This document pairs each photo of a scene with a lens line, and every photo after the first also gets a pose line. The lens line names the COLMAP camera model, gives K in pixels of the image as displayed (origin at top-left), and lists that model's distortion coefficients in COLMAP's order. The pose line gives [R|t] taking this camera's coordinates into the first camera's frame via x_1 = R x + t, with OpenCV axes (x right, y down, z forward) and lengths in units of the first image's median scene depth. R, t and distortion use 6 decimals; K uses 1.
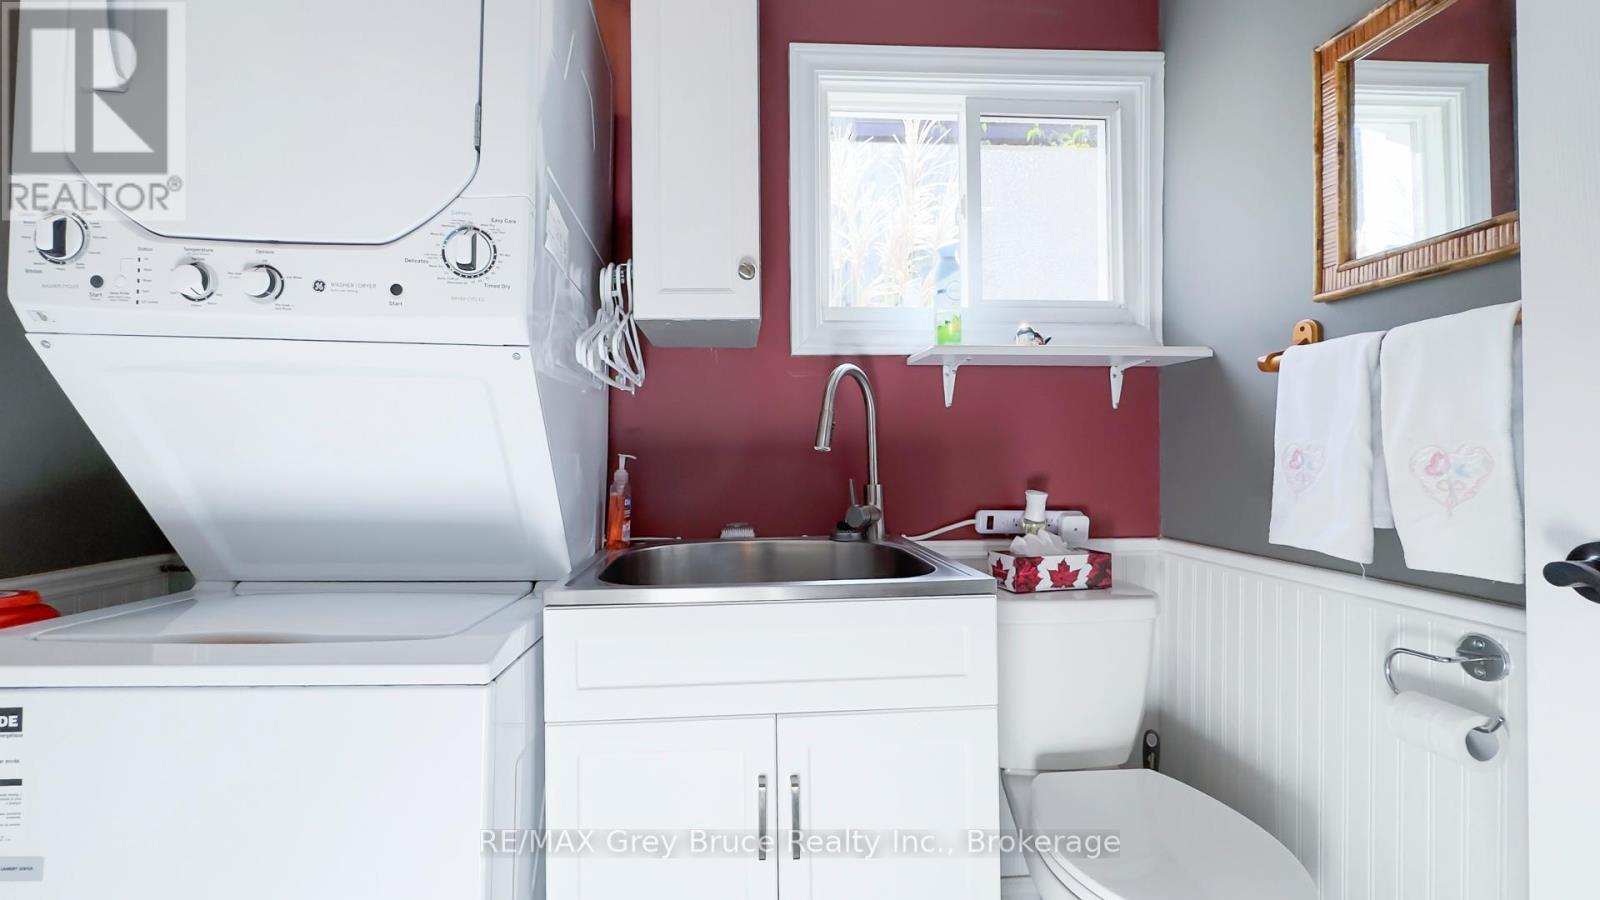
lens RADIAL K [[655.5, 0, 785.0], [0, 655.5, 458.5], [0, 0, 1]] dist [-0.006123, 0.000022]
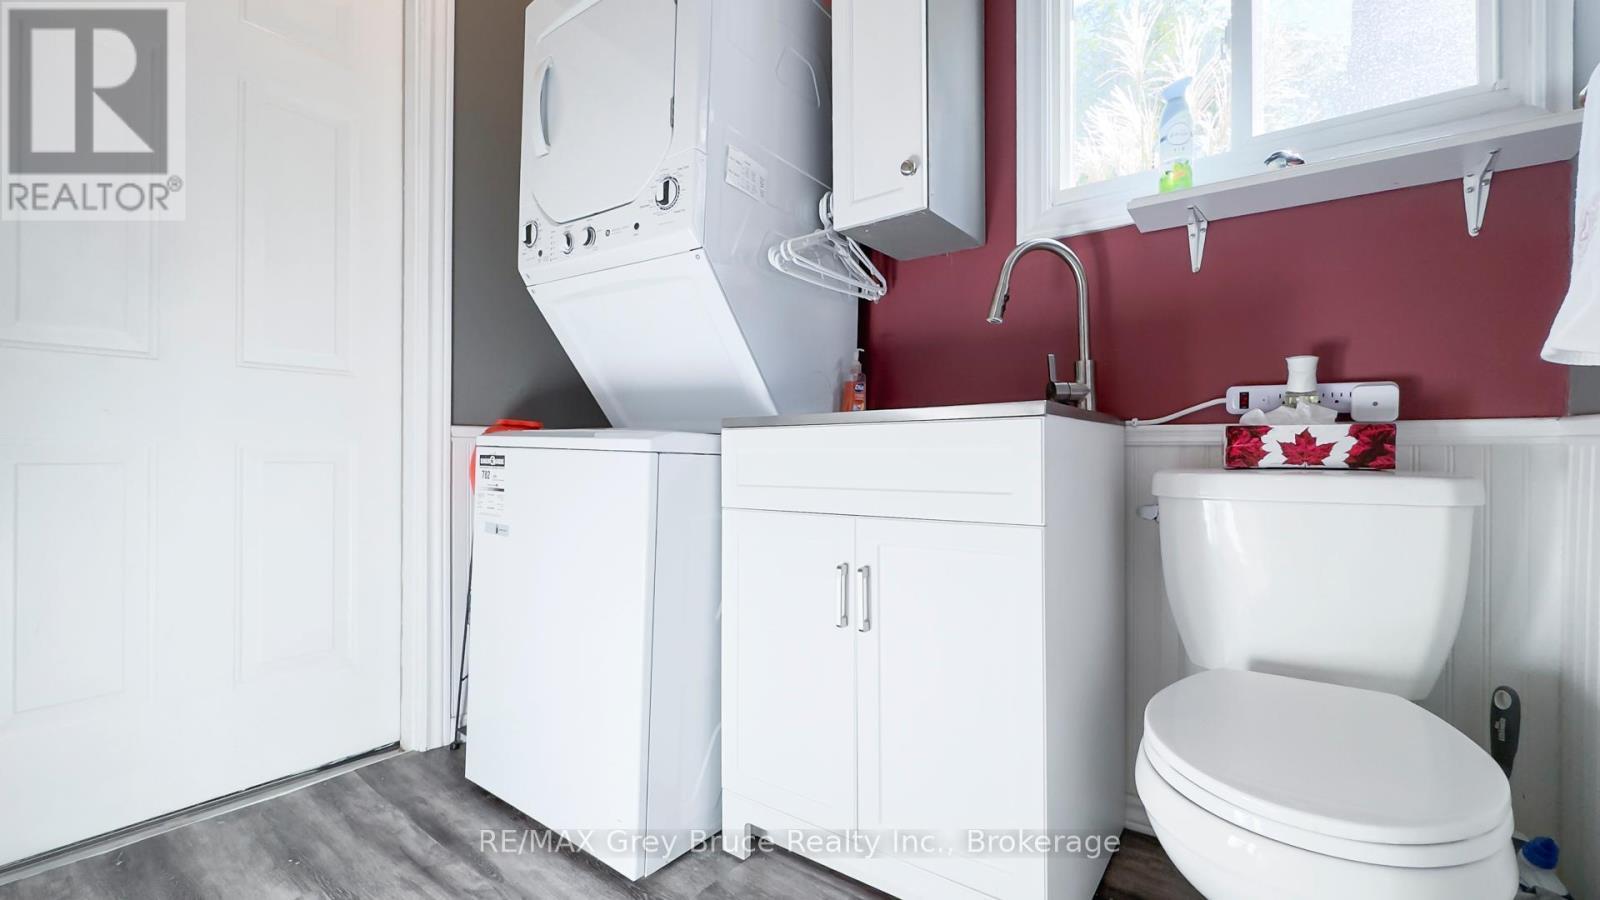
lens RADIAL K [[655.5, 0, 822.0], [0, 655.5, 452.8], [0, 0, 1]] dist [-0.006123, 0.000022]
pose [[0.770873, 0.006430, -0.636956, 0.481472], [0.001679, 0.999925, 0.012125, 0.172695], [0.636986, -0.010417, 0.770805, 0.008575]]
